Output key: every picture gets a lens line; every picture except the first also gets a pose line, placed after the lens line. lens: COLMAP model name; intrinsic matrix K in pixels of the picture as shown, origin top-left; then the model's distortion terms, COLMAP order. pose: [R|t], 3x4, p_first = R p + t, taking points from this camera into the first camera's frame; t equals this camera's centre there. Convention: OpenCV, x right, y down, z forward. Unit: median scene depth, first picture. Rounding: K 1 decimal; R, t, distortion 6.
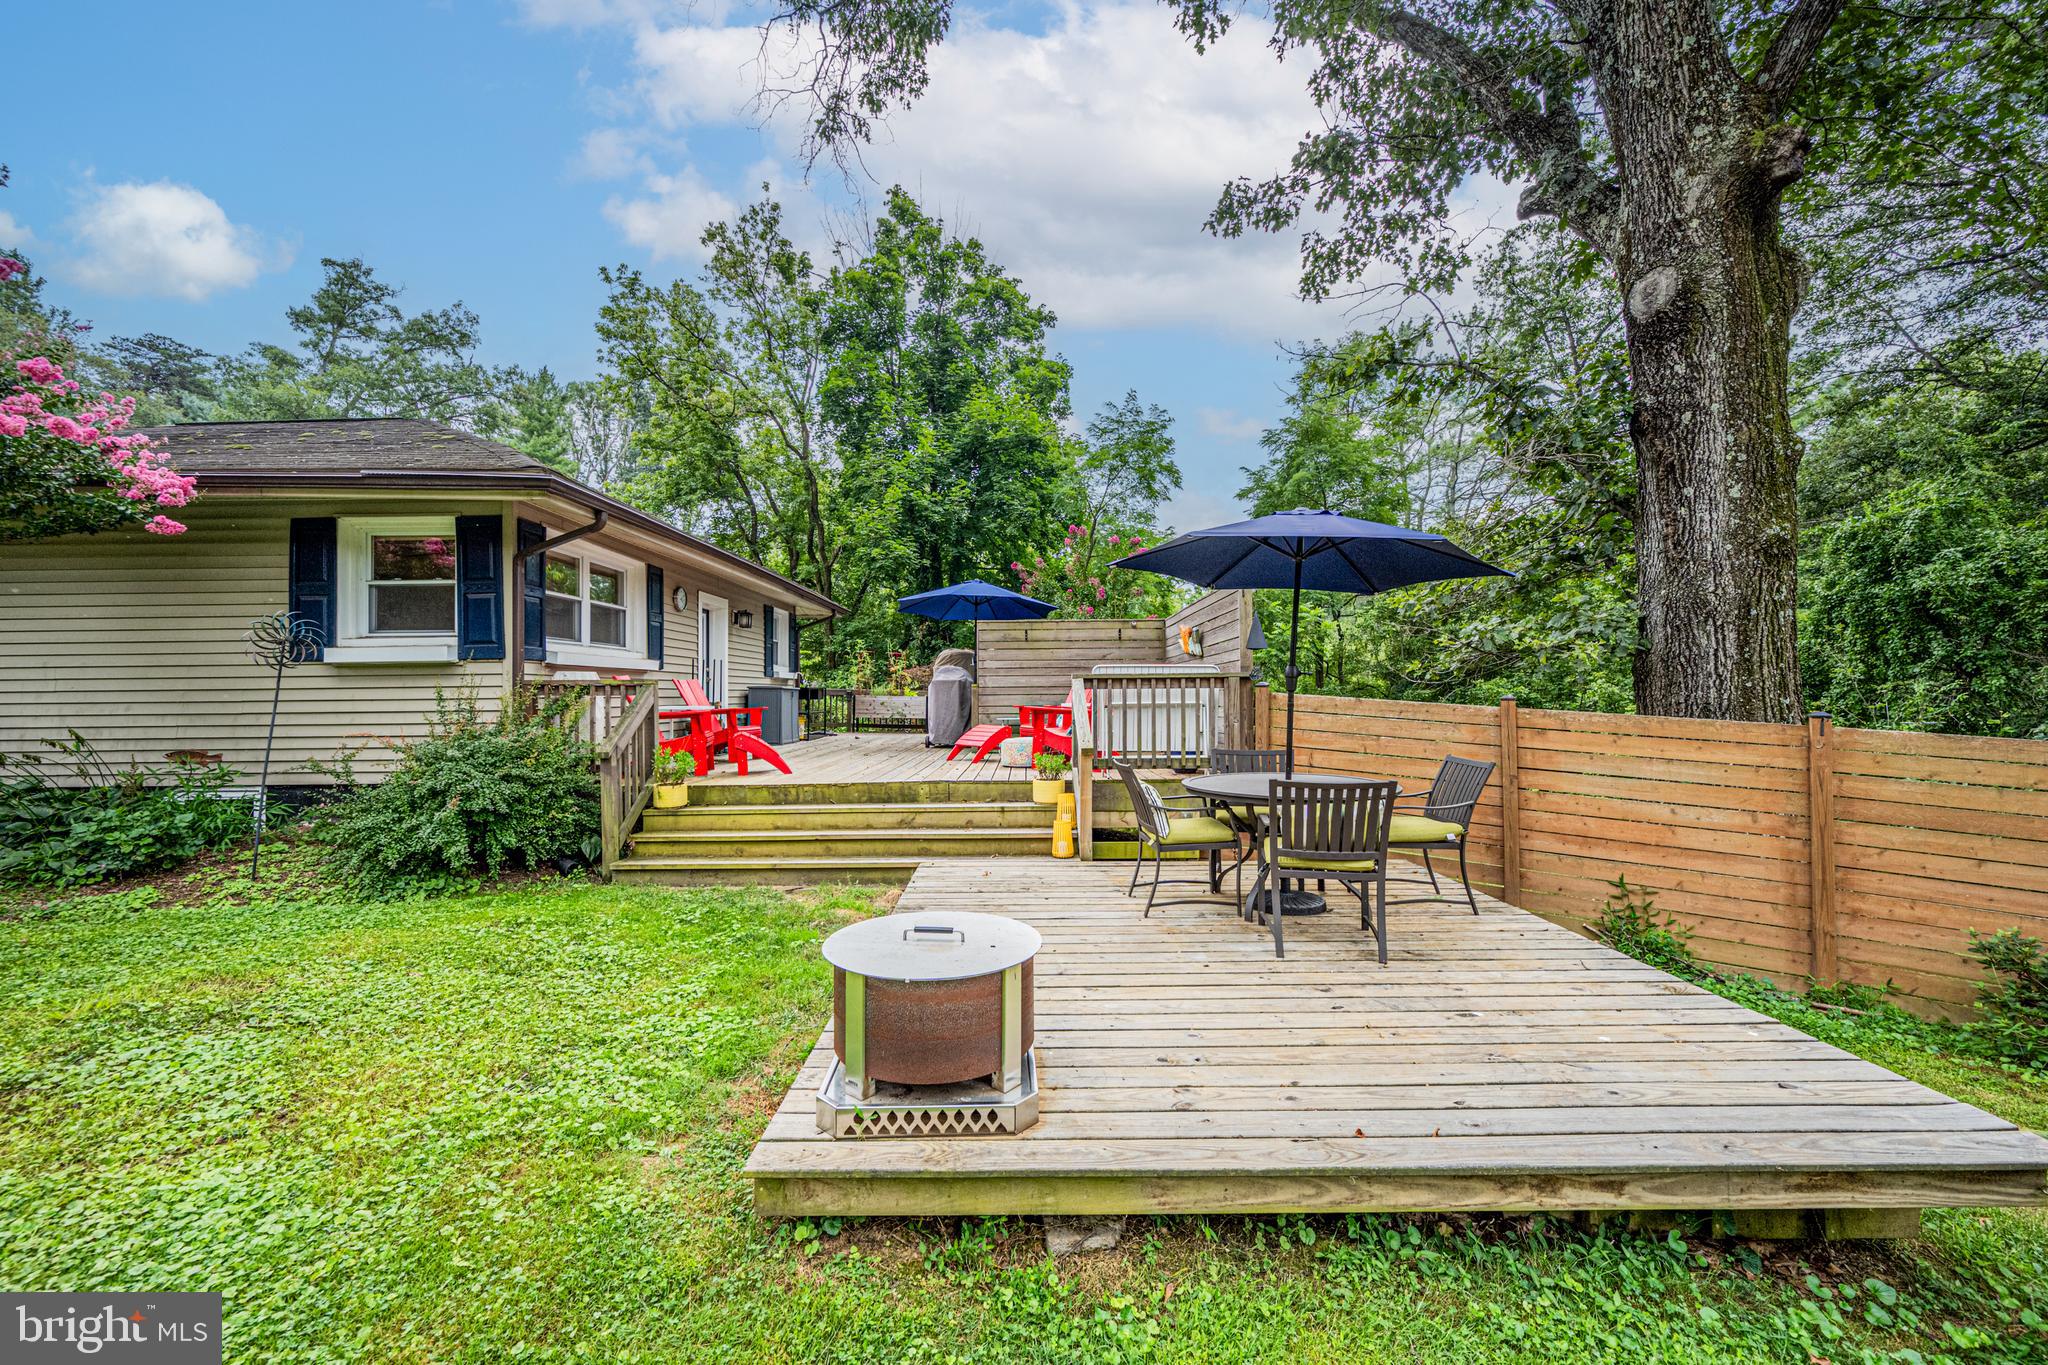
lens RADIAL K [[826.3, 0, 1020.0], [0, 826.3, 685.3], [0, 0, 1]] dist [-0.003130, -0.001961]
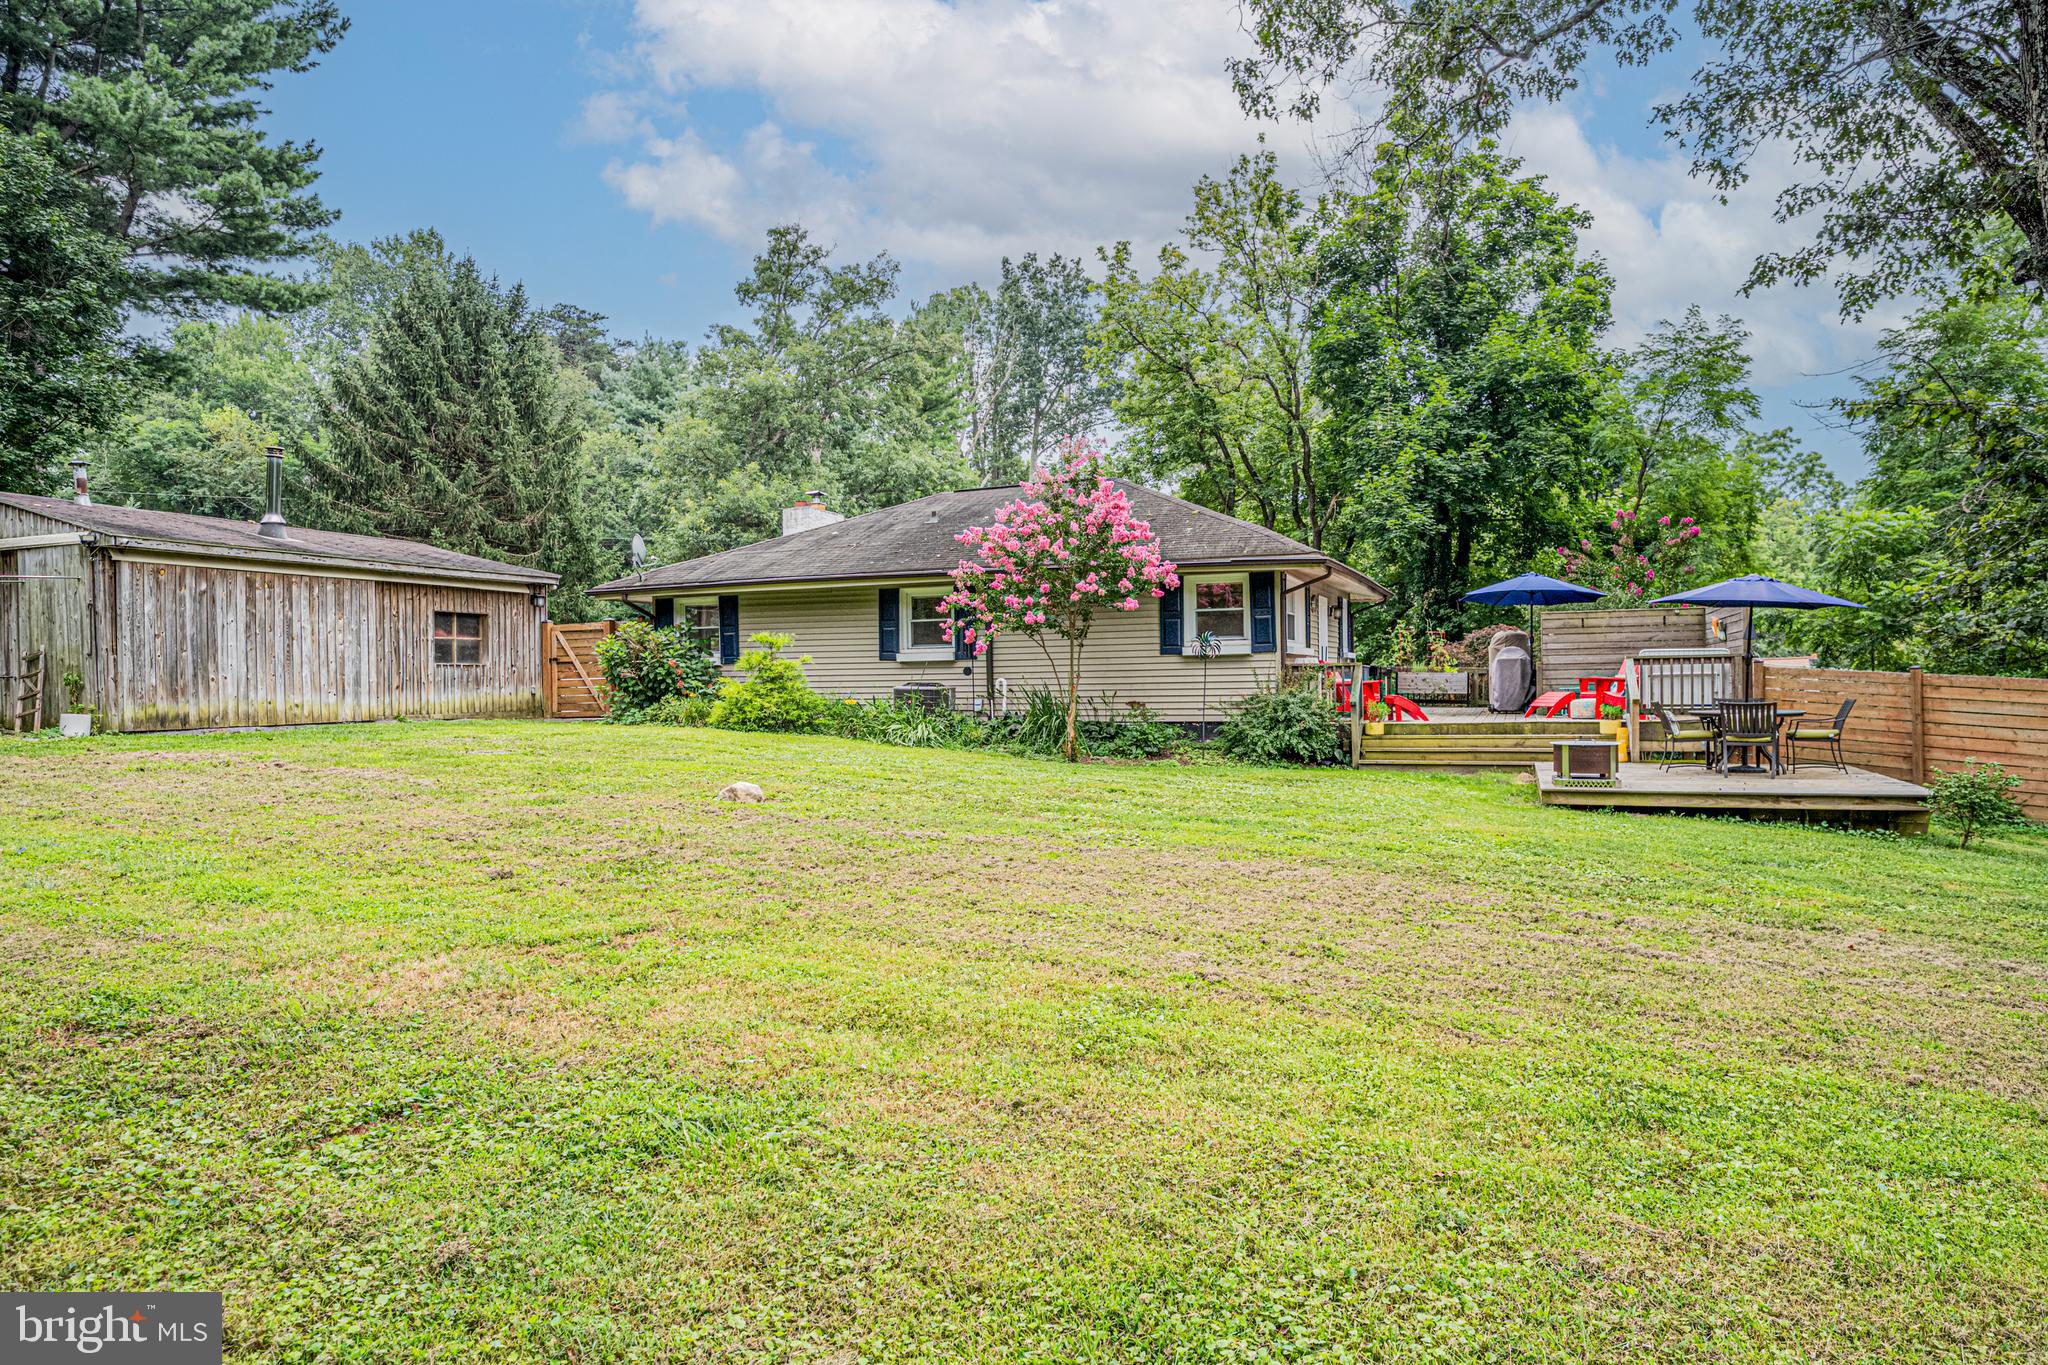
lens RADIAL K [[1269.6, 0, 1035.4], [0, 1269.6, 686.0], [0, 0, 1]] dist [0.001899, 0.002569]
pose [[0.935847, -0.005524, -0.352362, -0.037471], [0.012920, 0.999743, 0.018643, -0.004305], [0.352168, -0.022000, 0.935678, -0.457742]]
